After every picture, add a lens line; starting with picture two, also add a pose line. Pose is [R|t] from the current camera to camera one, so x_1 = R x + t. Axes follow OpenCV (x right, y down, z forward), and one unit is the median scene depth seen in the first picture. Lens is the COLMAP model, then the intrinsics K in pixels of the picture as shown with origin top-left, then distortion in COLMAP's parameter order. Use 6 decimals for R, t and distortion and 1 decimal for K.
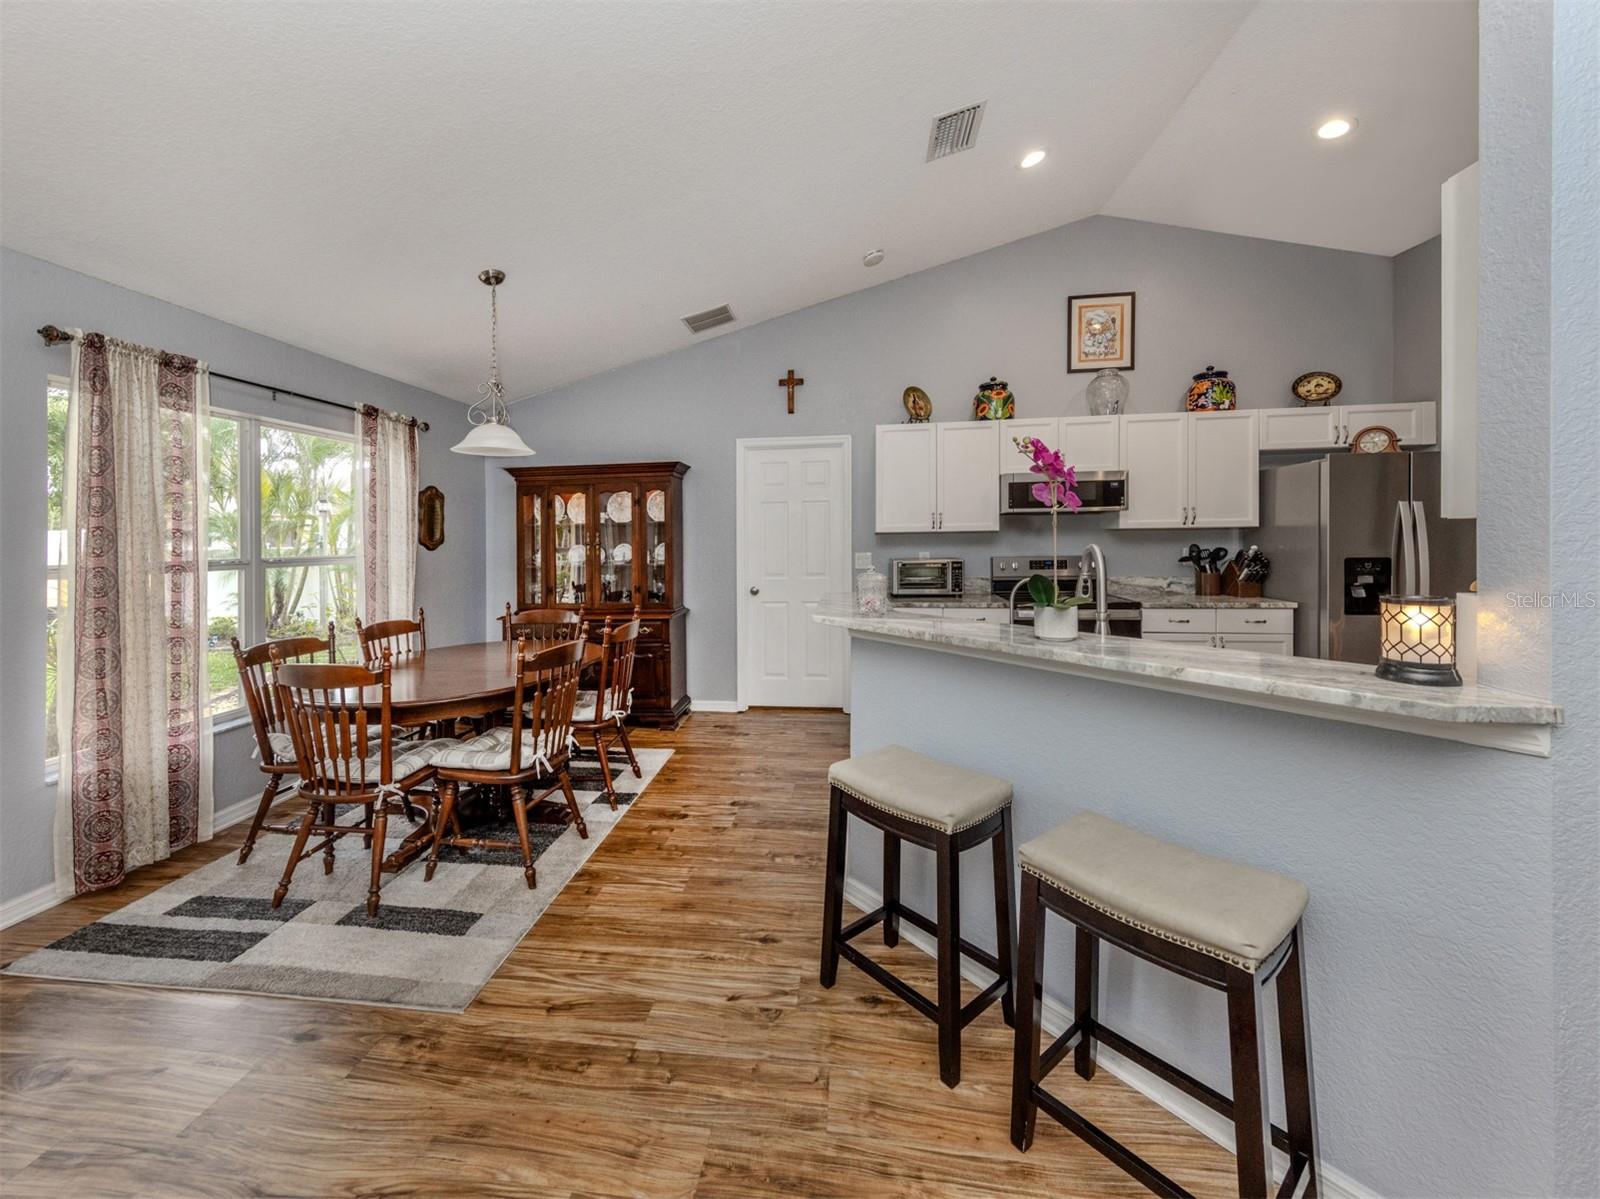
lens RADIAL K [[613.1, 0, 781.8], [0, 613.1, 535.7], [0, 0, 1]] dist [0.003354, -0.000272]
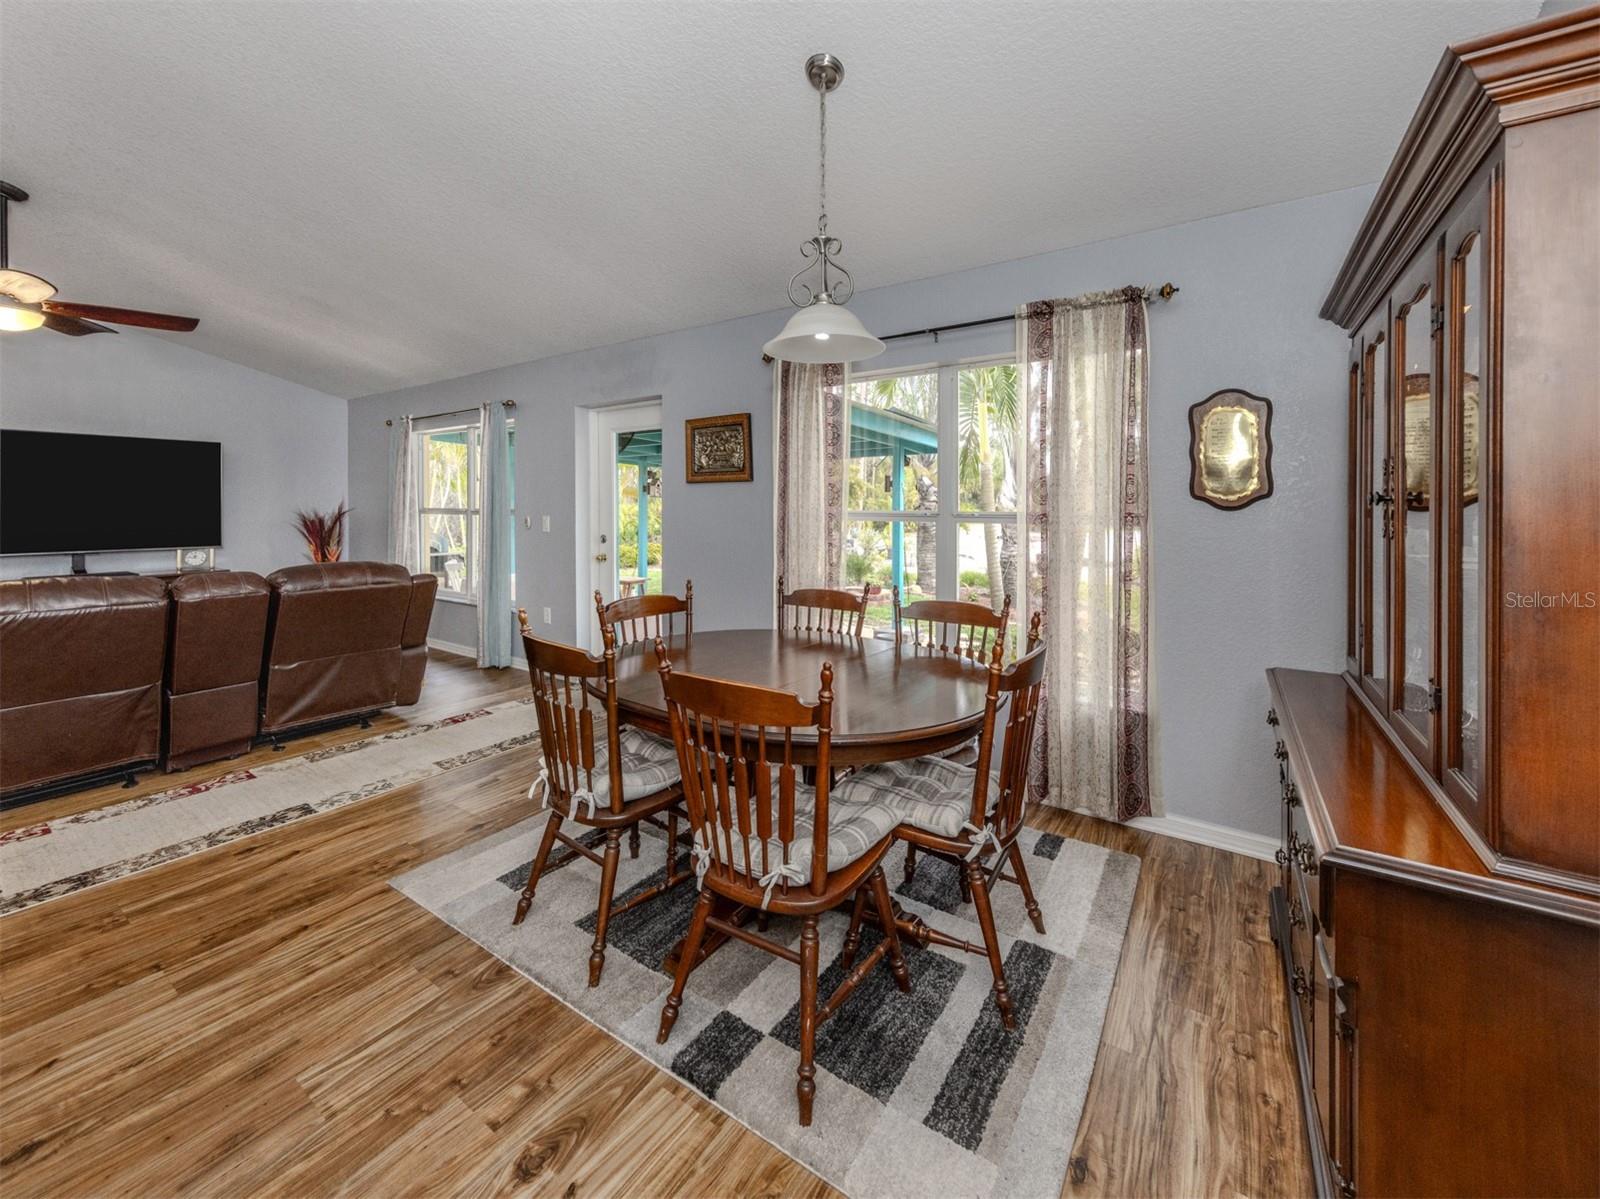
lens RADIAL K [[617.3, 0, 799.9], [0, 617.3, 517.2], [0, 0, 1]] dist [-0.001833, -0.000214]
pose [[-0.438012, 0.021082, -0.898722, 0.100476], [0.005876, 0.999771, 0.020589, 0.020625], [0.898950, 0.003737, -0.438036, 1.162006]]
